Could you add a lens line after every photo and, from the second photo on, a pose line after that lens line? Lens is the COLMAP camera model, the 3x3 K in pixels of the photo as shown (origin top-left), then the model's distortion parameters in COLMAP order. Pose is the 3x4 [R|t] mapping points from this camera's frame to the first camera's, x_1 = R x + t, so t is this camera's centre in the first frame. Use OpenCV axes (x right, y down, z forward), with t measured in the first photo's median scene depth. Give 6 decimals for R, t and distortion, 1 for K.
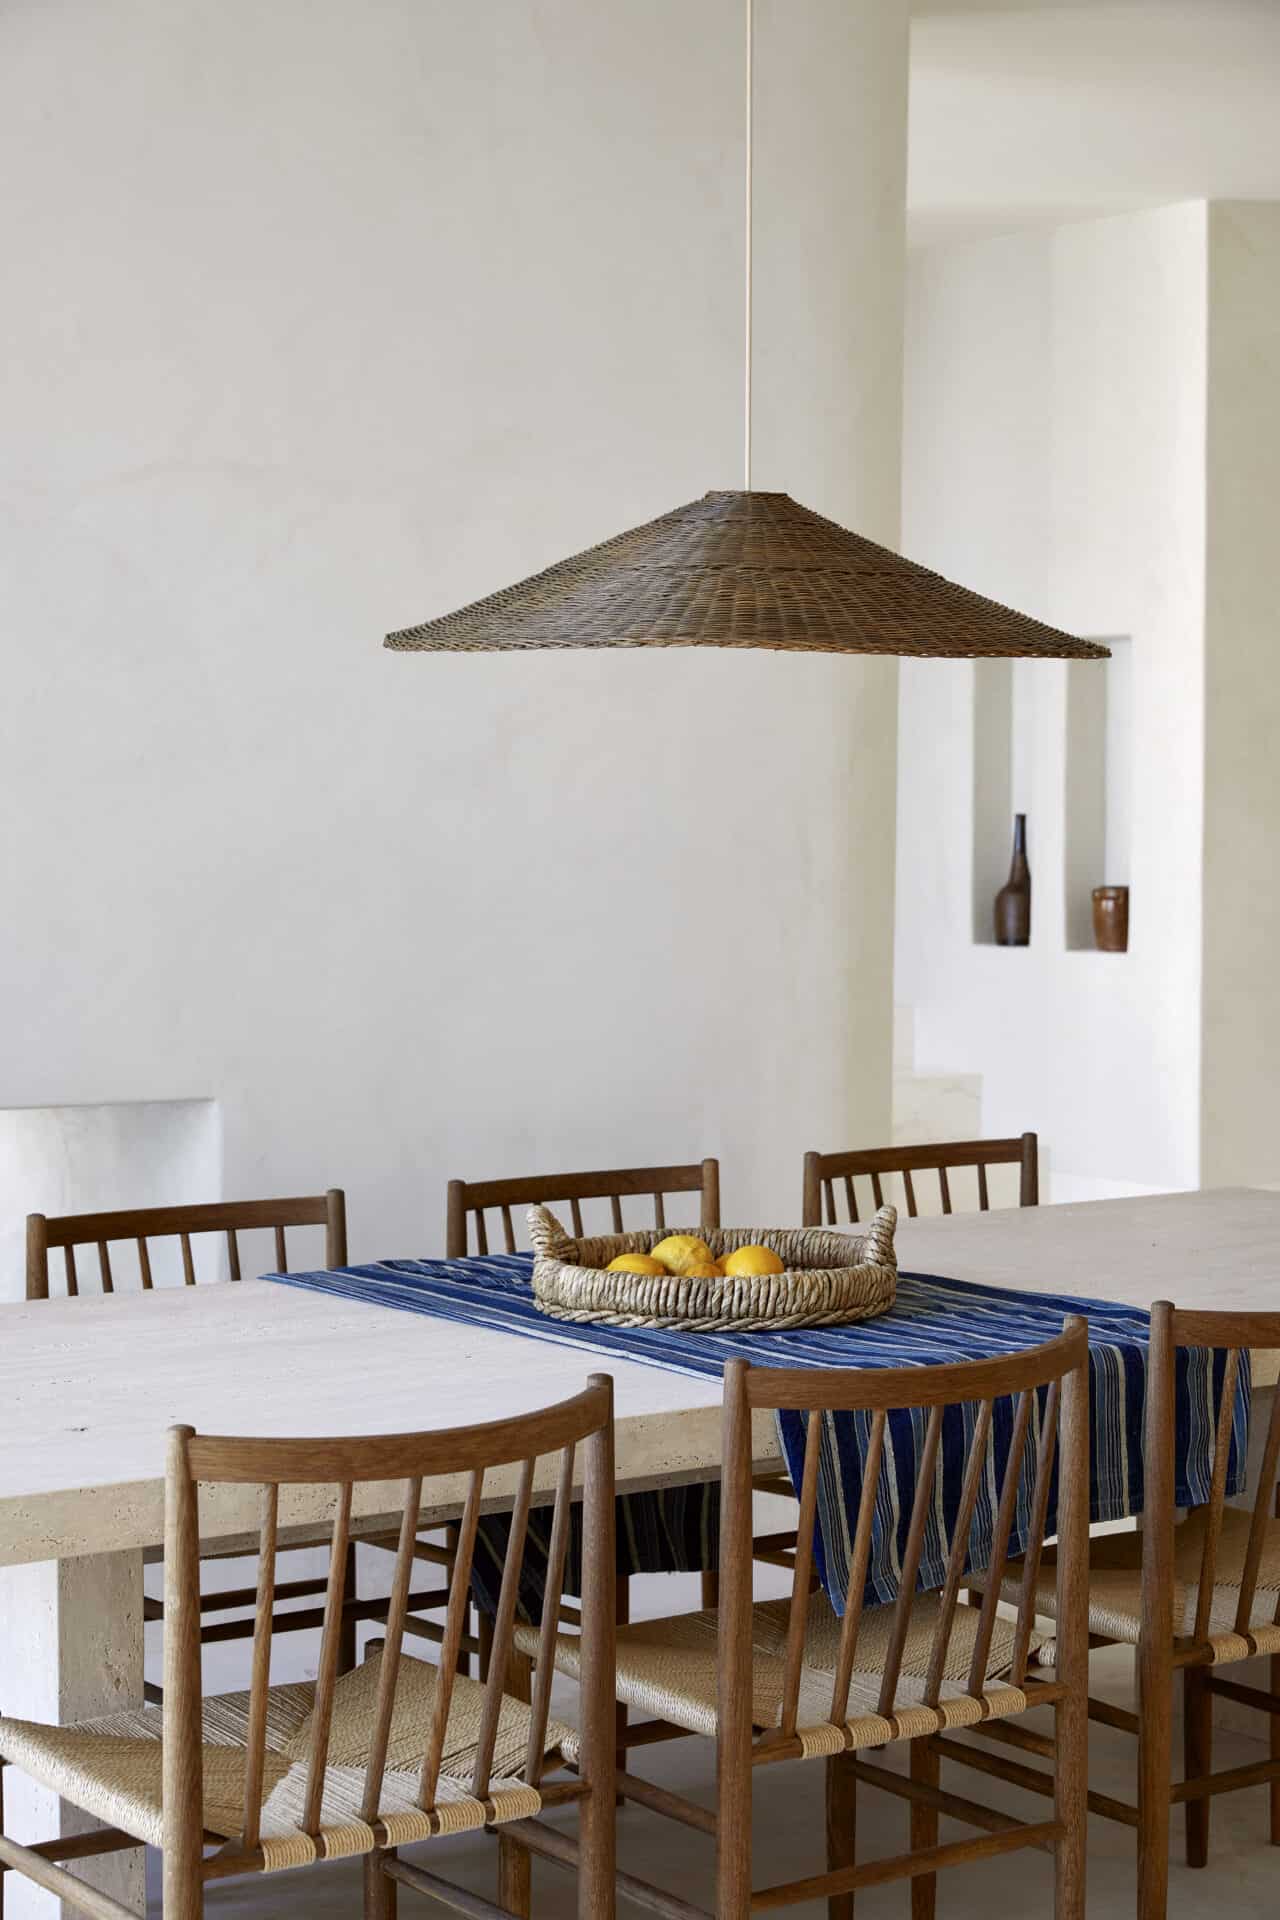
lens RADIAL K [[3310.3, 0, 640.4], [0, 3310.3, 970.4], [0, 0, 1]] dist [-0.024502, 0.000000]
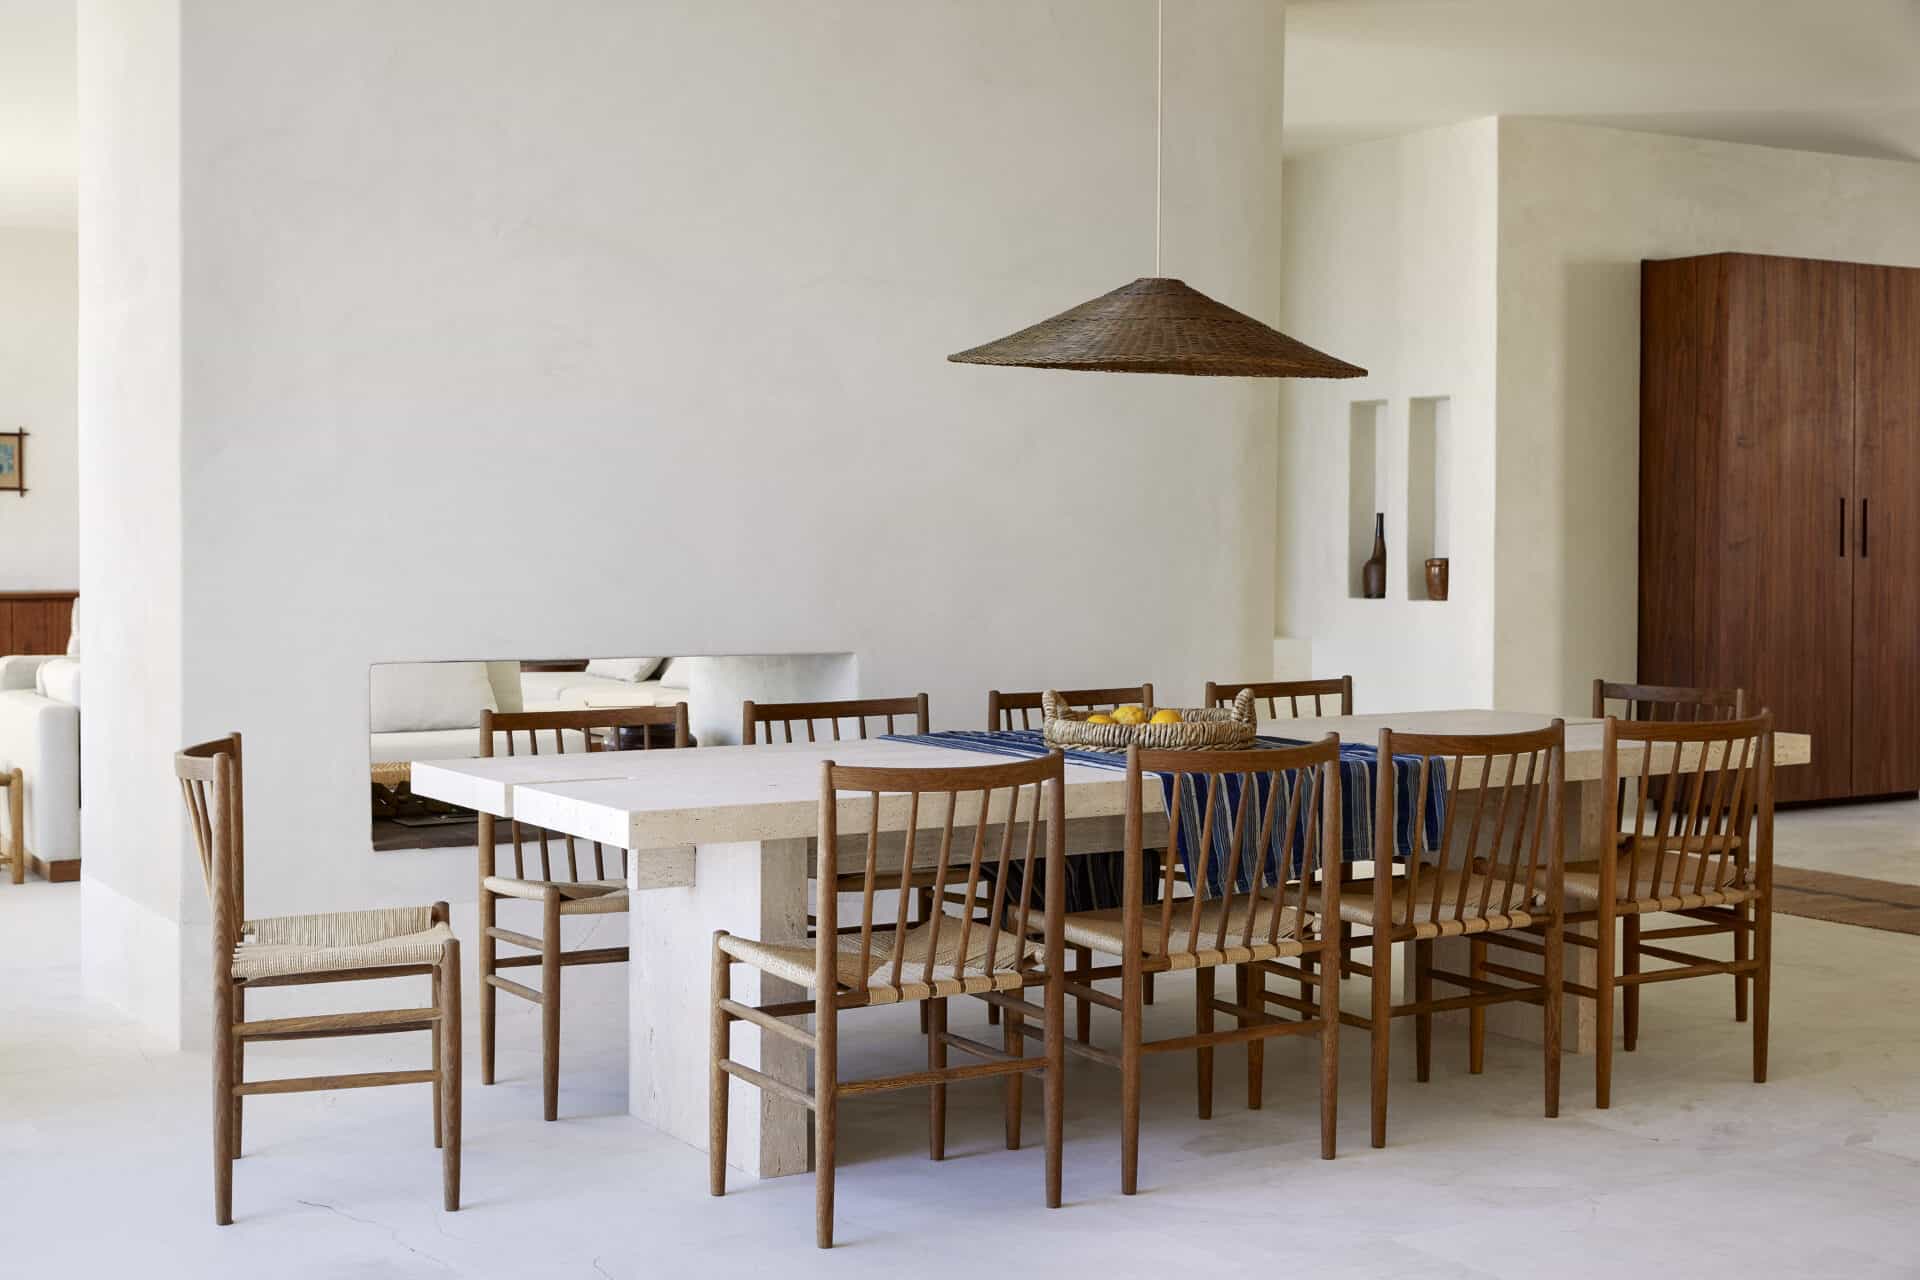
lens RADIAL K [[2689.1, 0, 957.5], [0, 2689.1, 625.2], [0, 0, 1]] dist [-0.023463, 0.000000]
pose [[0.995091, 0.002486, -0.098930, 0.064006], [-0.007743, 0.998576, -0.052789, 0.107270], [0.098658, 0.053296, 0.993693, -0.384146]]
